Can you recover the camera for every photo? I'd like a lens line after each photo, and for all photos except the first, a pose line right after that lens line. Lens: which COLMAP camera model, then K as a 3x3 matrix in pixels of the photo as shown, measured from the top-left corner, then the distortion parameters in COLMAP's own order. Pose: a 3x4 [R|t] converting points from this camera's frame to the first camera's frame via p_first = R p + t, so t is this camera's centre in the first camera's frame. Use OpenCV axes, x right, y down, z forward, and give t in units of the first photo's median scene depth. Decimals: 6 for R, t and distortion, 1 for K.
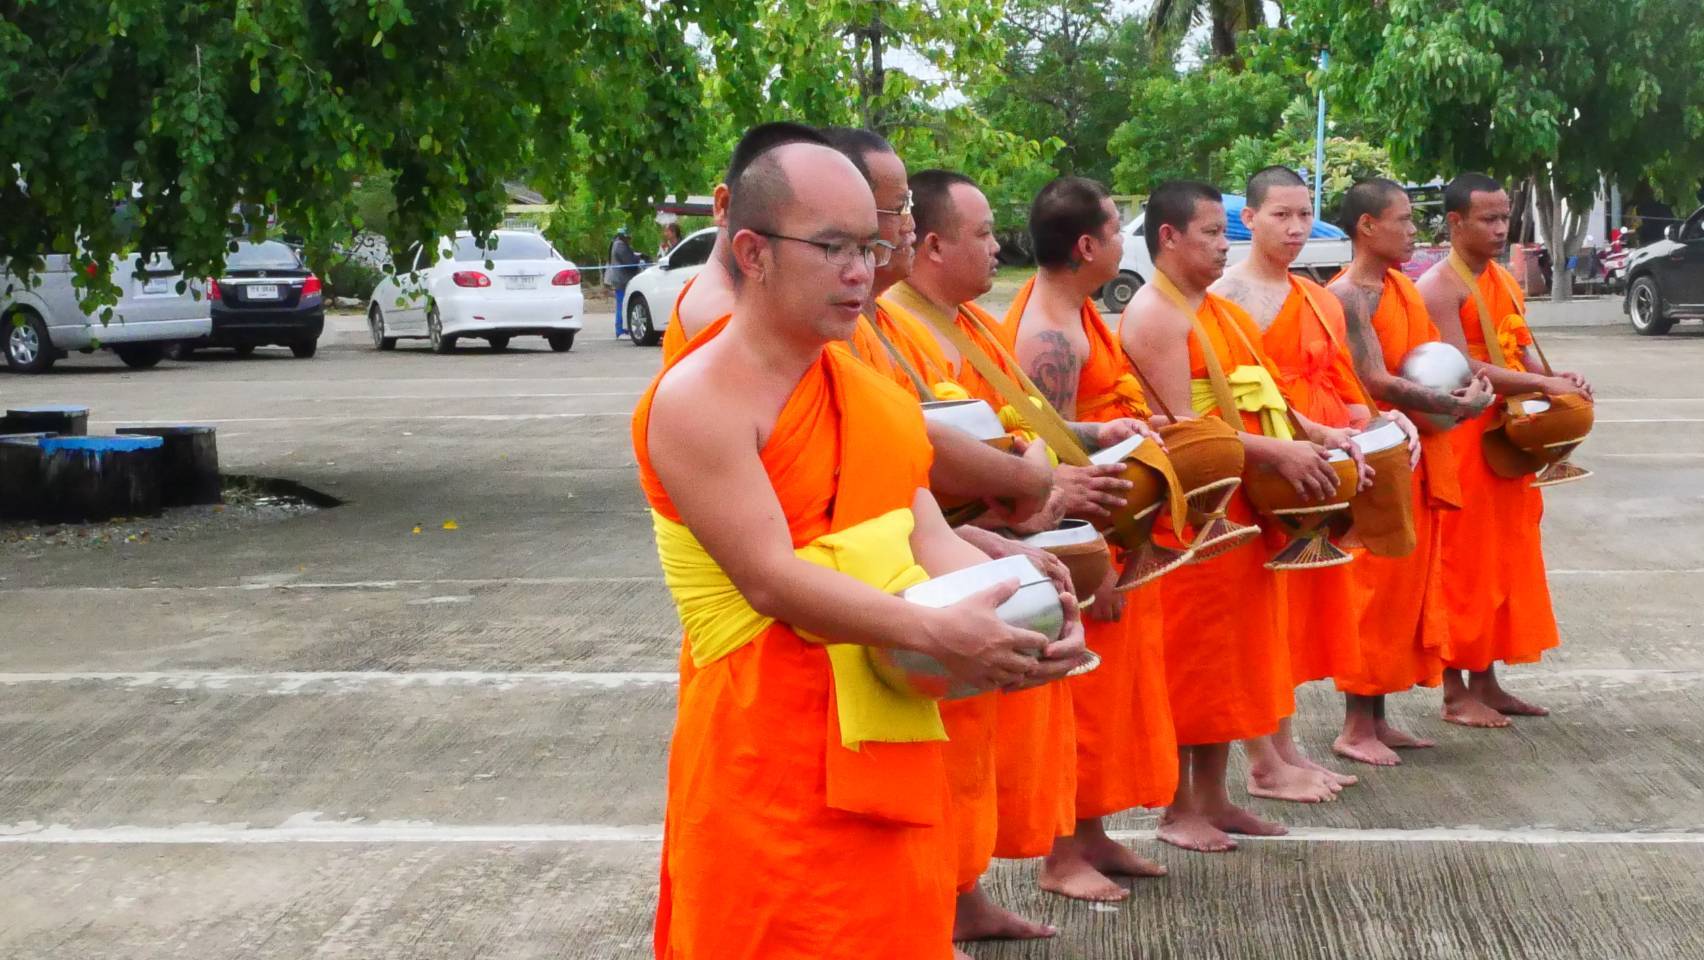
lens RADIAL K [[3464.6, 0, 816.7], [0, 3464.6, 479.3], [0, 0, 1]] dist [-0.055922, 0.140126]
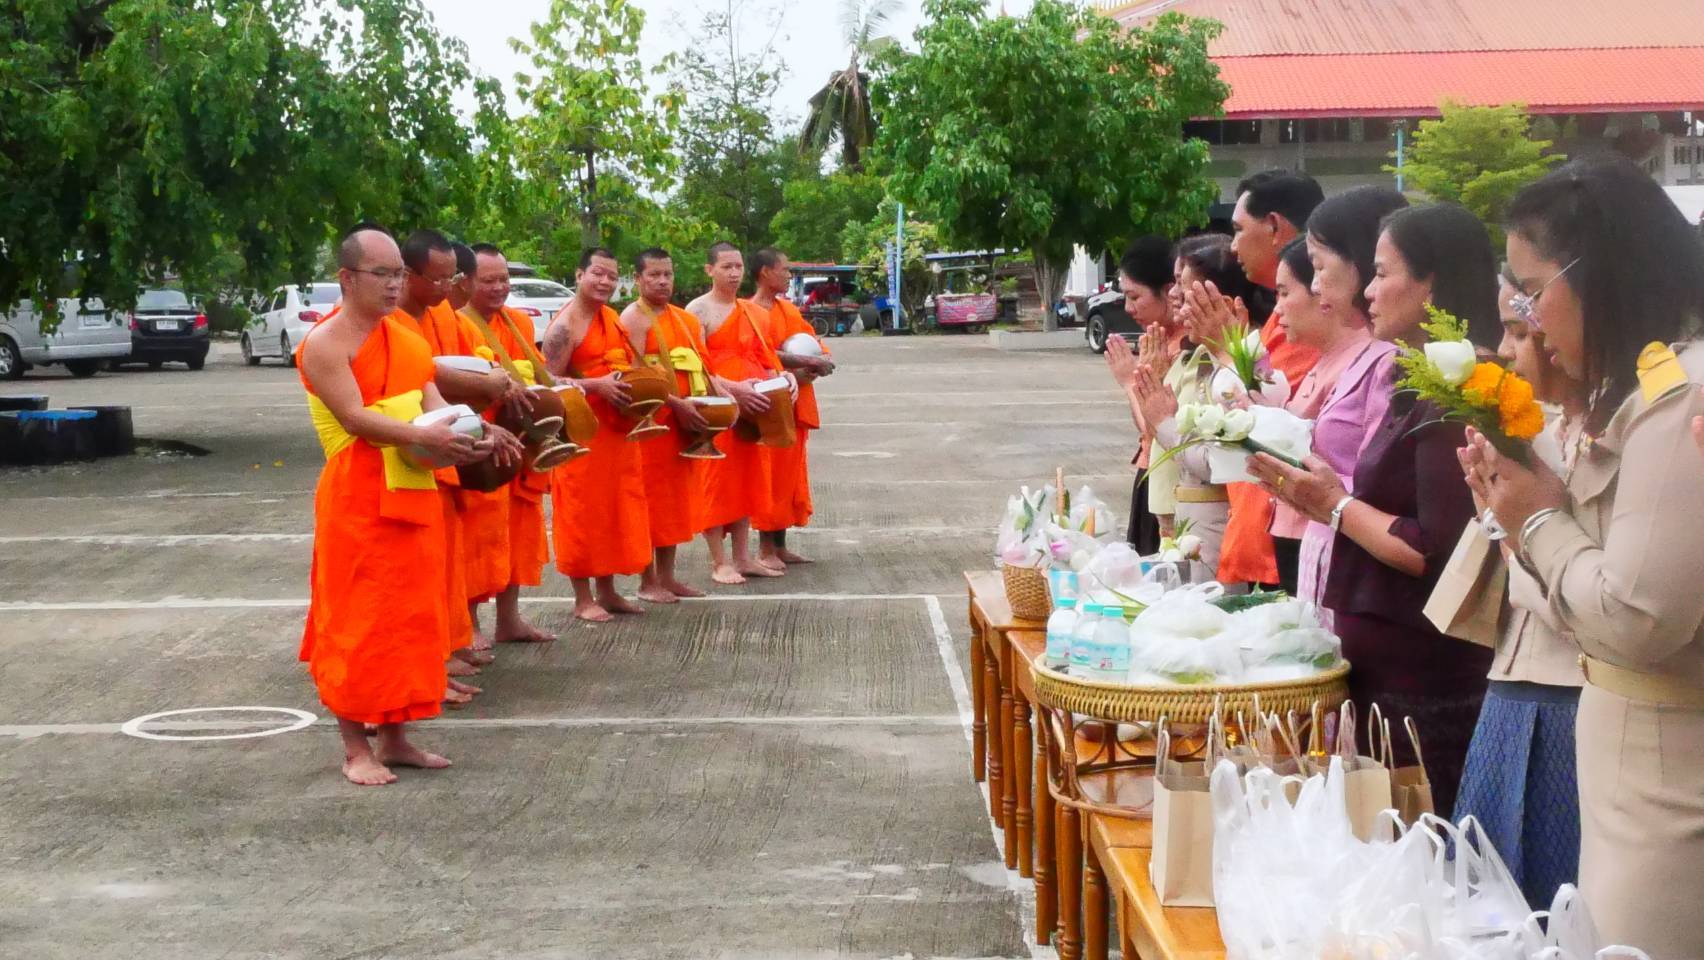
lens RADIAL K [[2613.6, 0, 853.1], [0, 2613.6, 459.6], [0, 0, 1]] dist [-0.090107, 0.141295]
pose [[0.995499, -0.004650, 0.094659, 0.037542], [0.005262, 0.999967, -0.006212, 0.016821], [-0.094627, 0.006682, 0.995490, -0.188551]]
